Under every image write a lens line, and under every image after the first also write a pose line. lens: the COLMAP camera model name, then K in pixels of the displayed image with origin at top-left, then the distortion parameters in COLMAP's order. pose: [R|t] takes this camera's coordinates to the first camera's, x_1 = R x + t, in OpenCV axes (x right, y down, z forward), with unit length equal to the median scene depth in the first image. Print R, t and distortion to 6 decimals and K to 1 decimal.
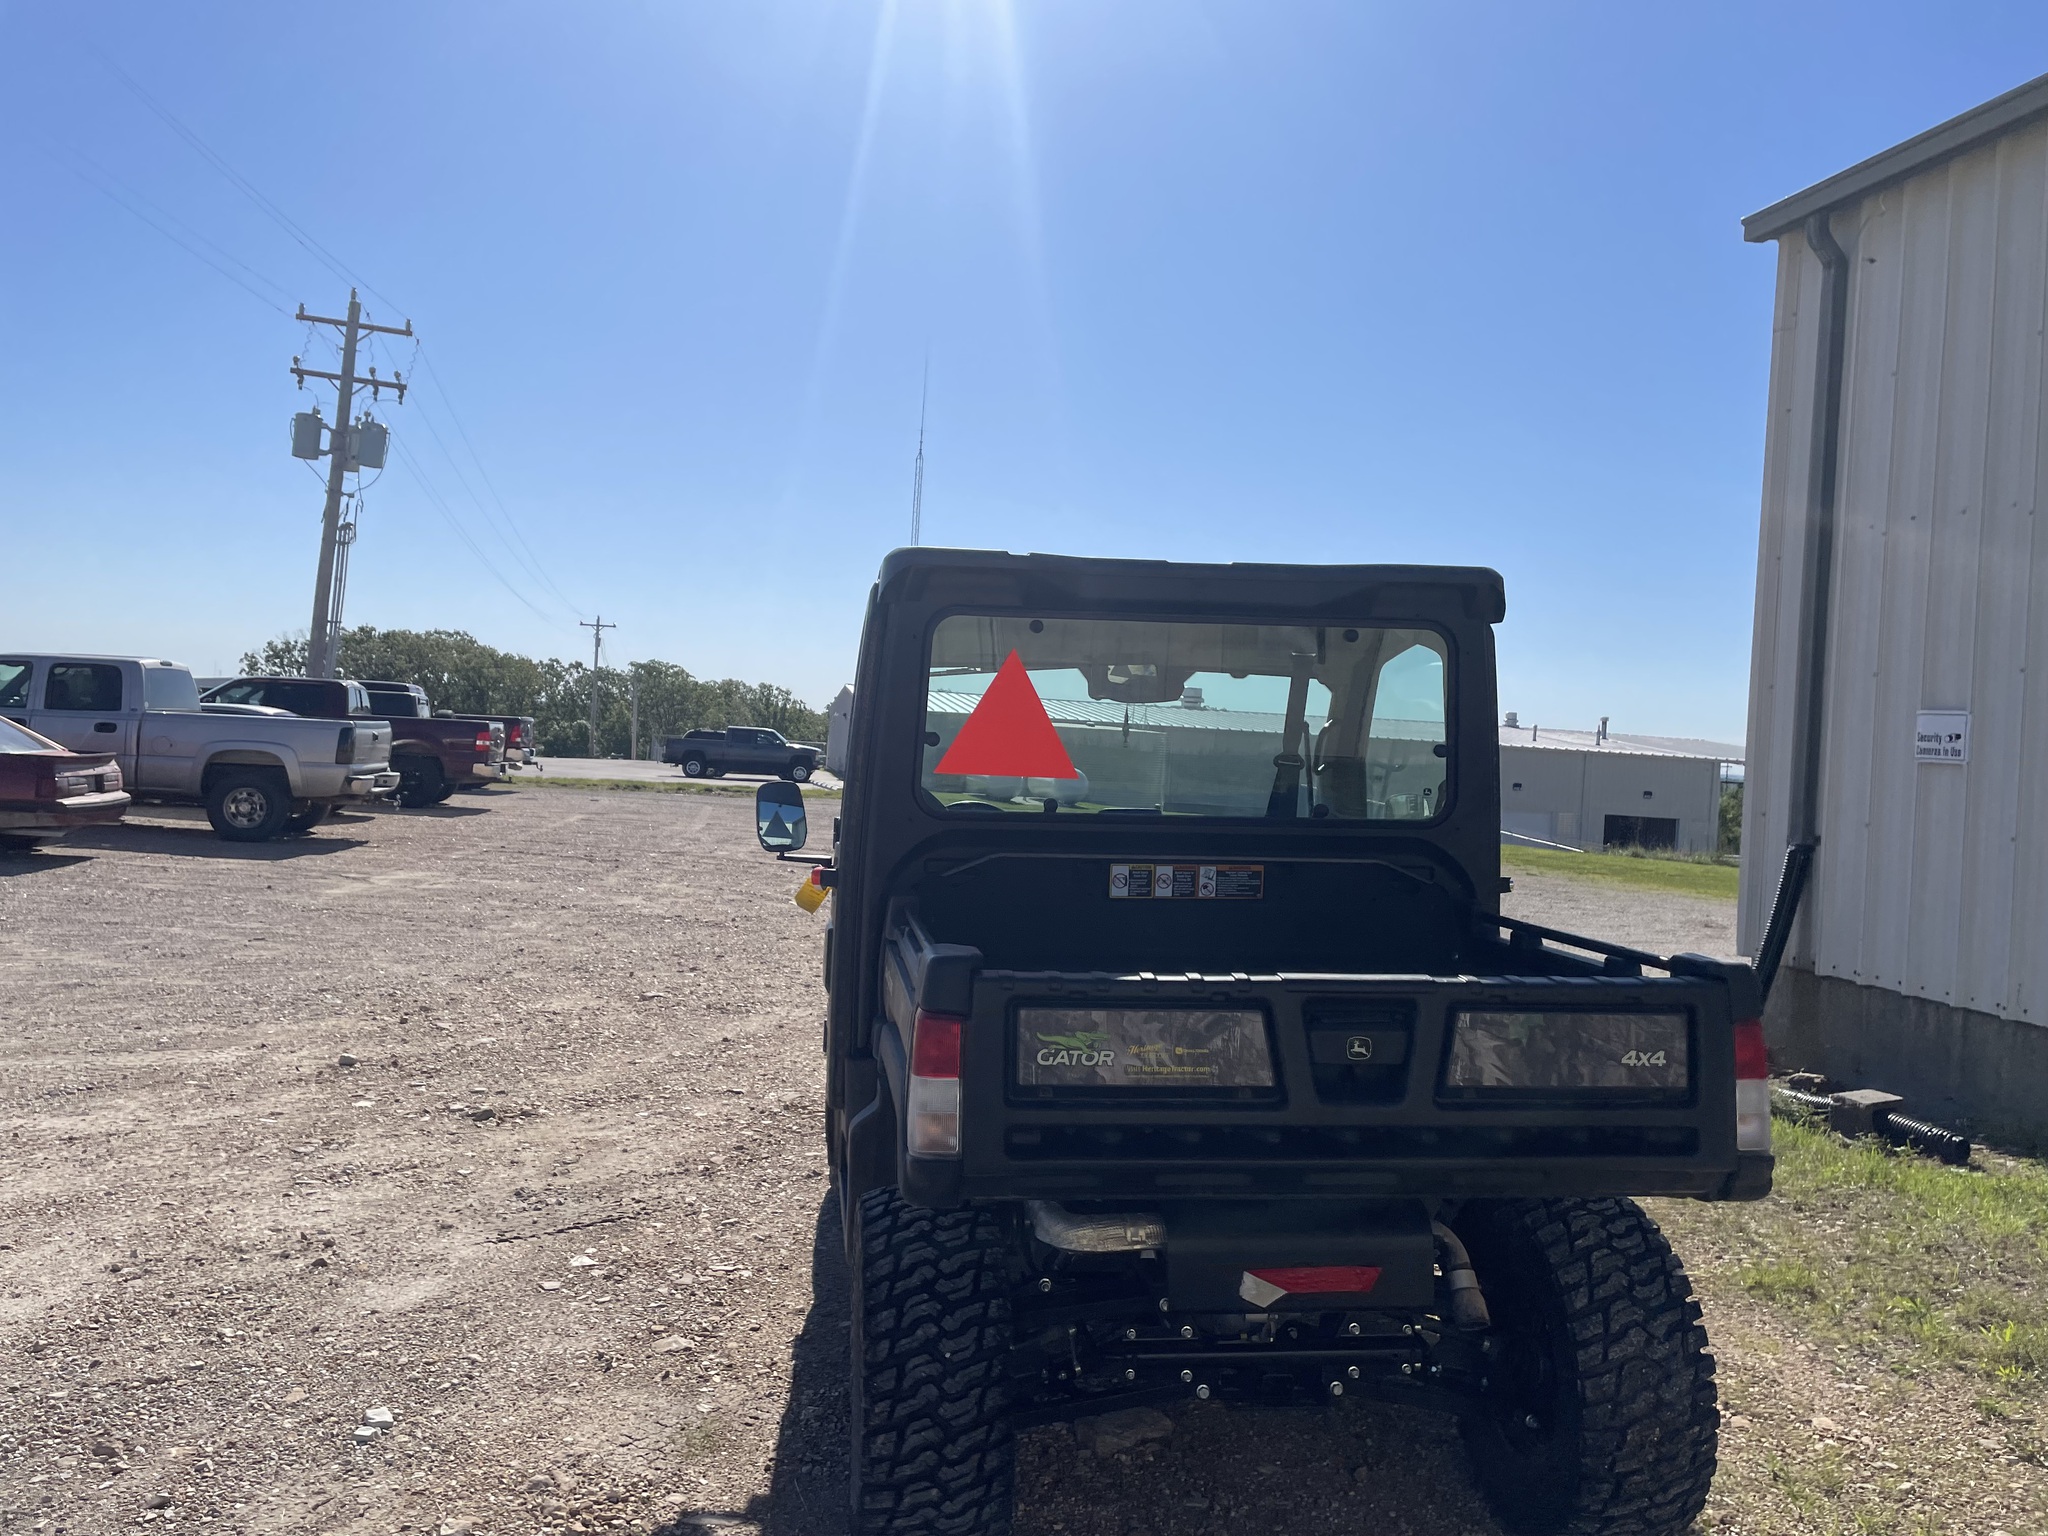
lens RADIAL K [[1540.6, 0, 998.0], [0, 1540.6, 724.0], [0, 0, 1]] dist [0.100712, -0.129478]
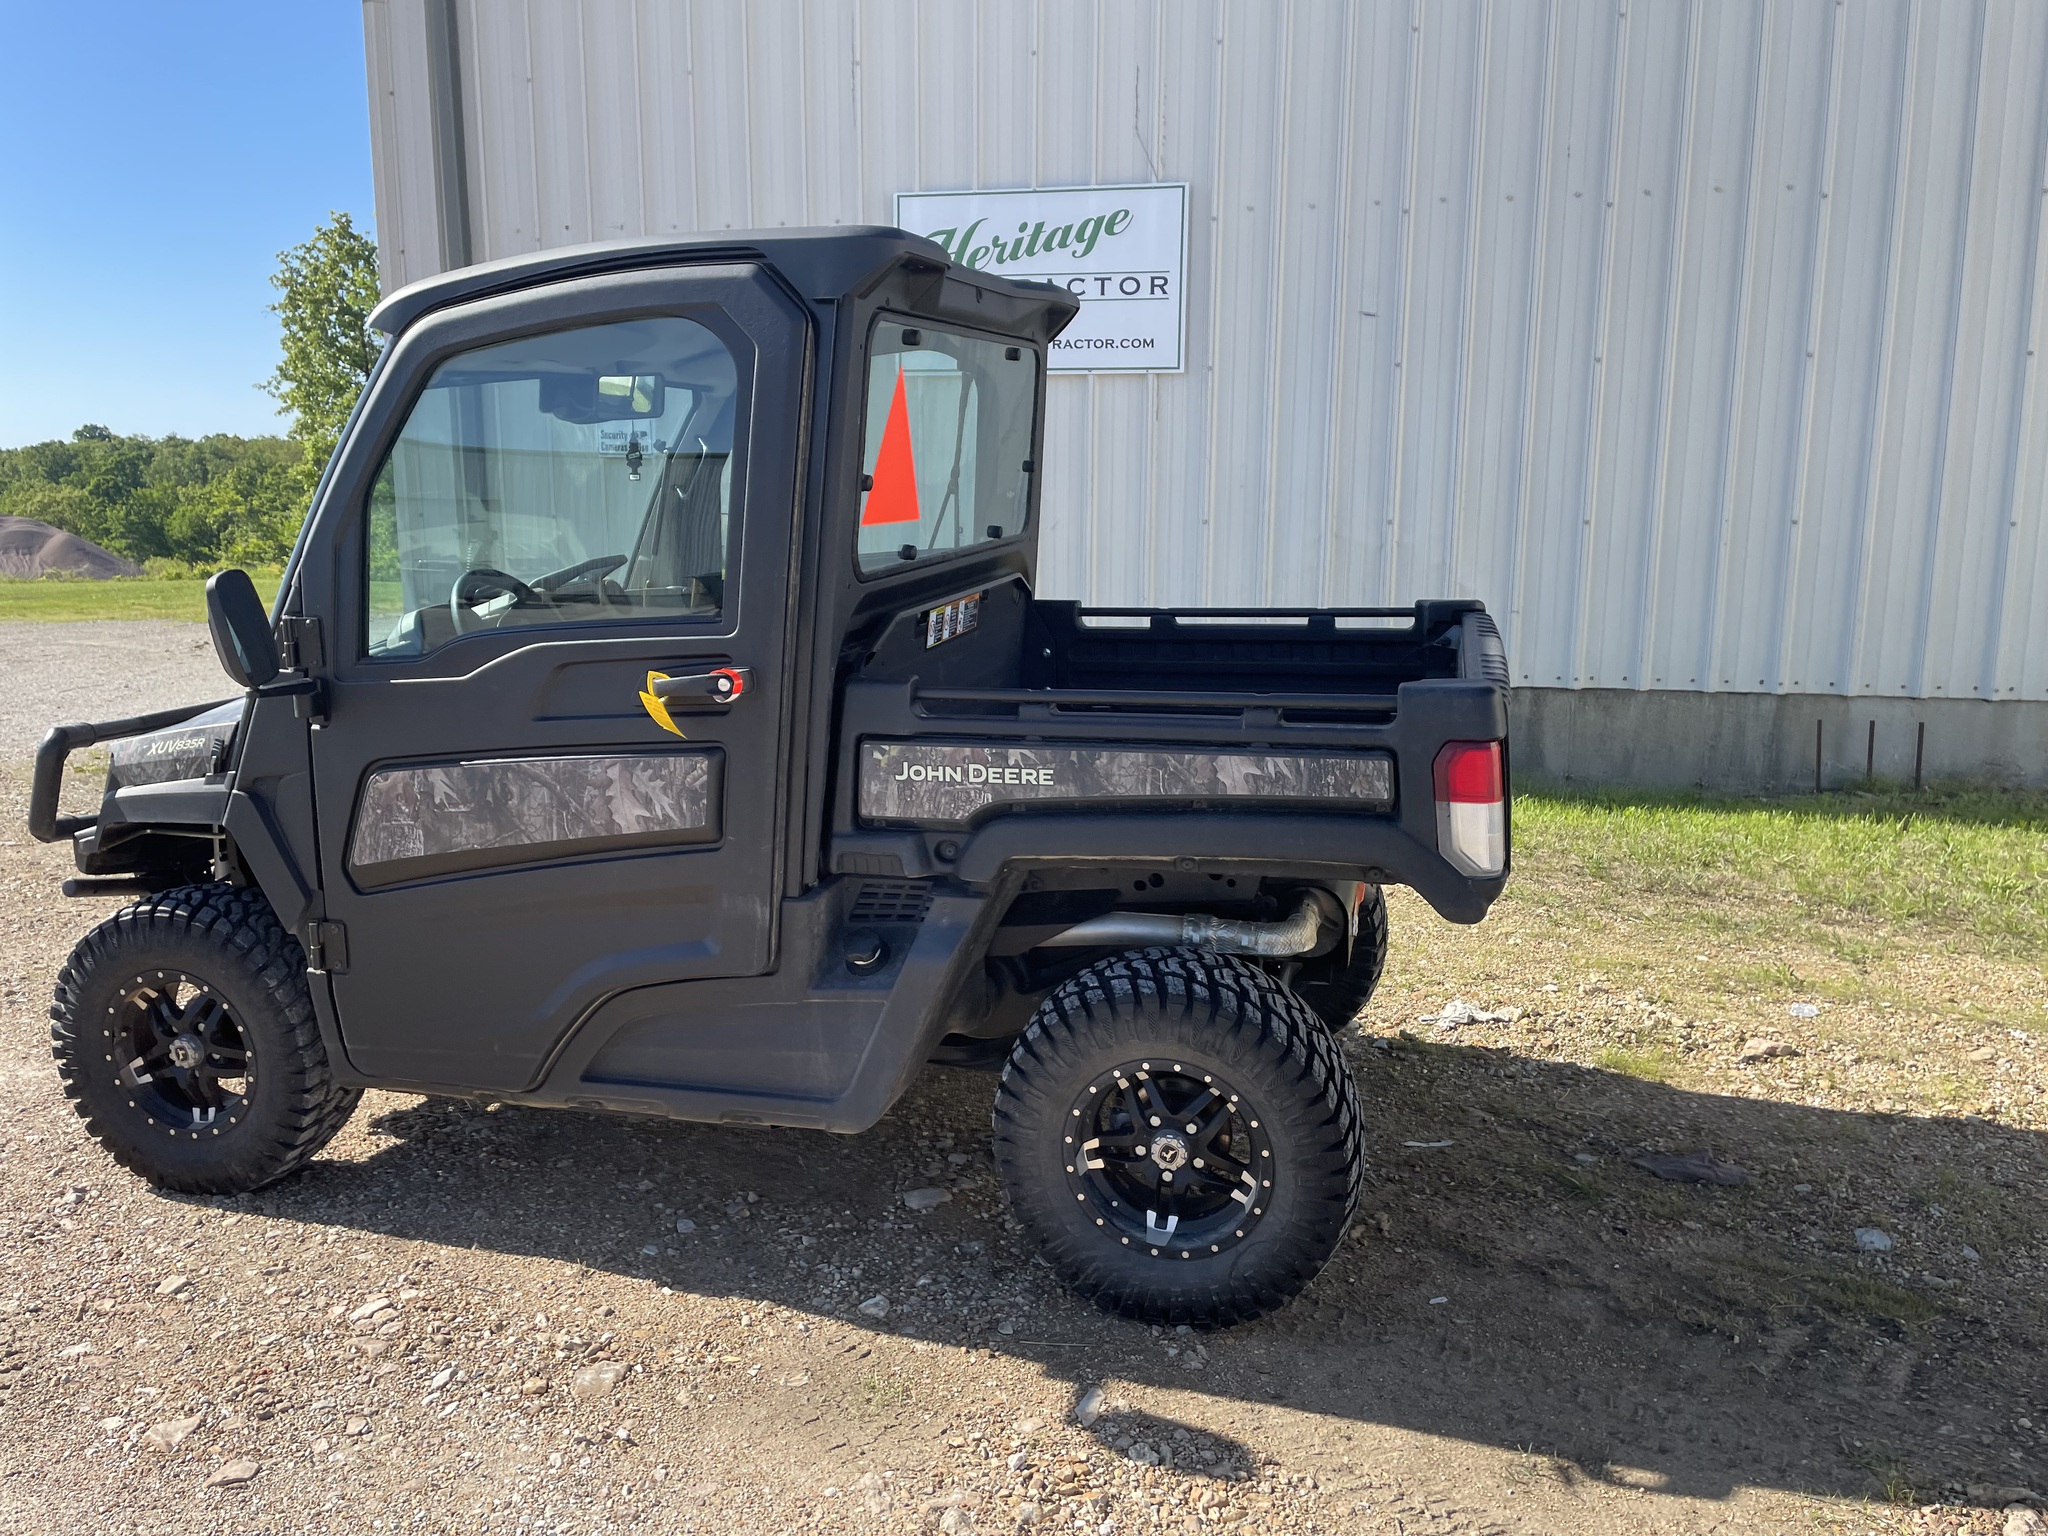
lens RADIAL K [[1540.6, 0, 1001.0], [0, 1540.6, 735.3], [0, 0, 1]] dist [0.100712, -0.129478]
pose [[0.382468, -0.206888, 0.900508, -0.736610], [0.019735, 0.976216, 0.215900, -0.032608], [-0.923758, -0.064803, 0.377454, 0.609142]]
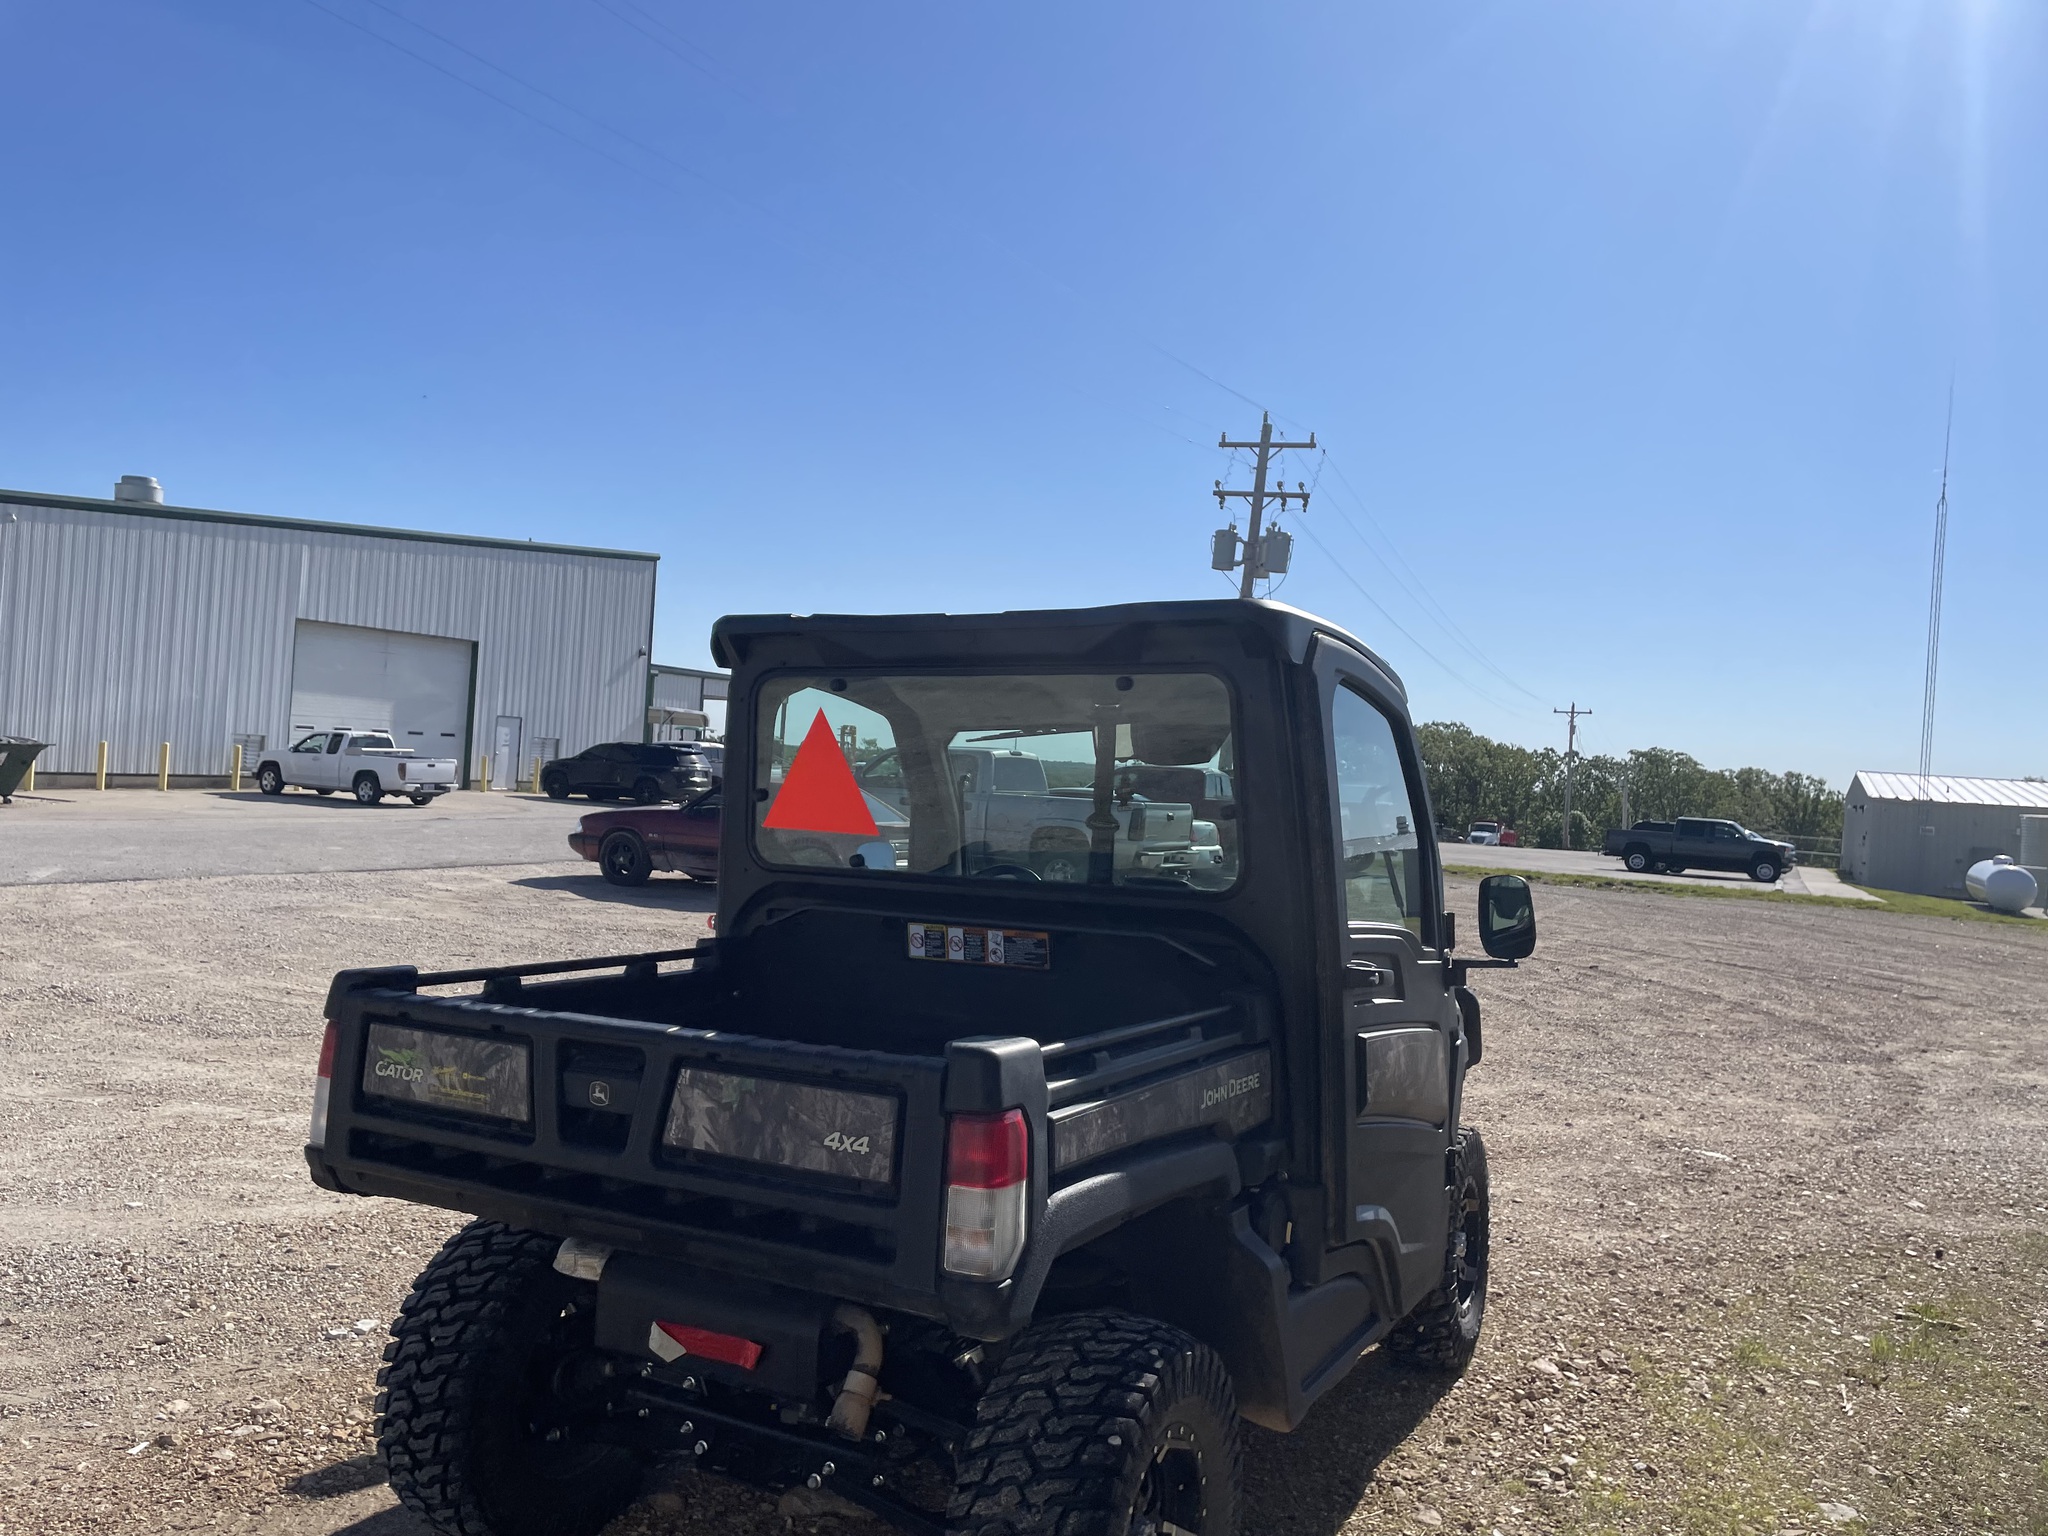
lens RADIAL K [[1540.6, 0, 1000.1], [0, 1540.6, 737.4], [0, 0, 1]] dist [0.100712, -0.129478]
pose [[0.807427, -0.018890, -0.589666, 0.698580], [-0.010447, 0.998873, -0.046304, 0.017324], [0.589876, 0.043548, 0.806319, 0.233016]]
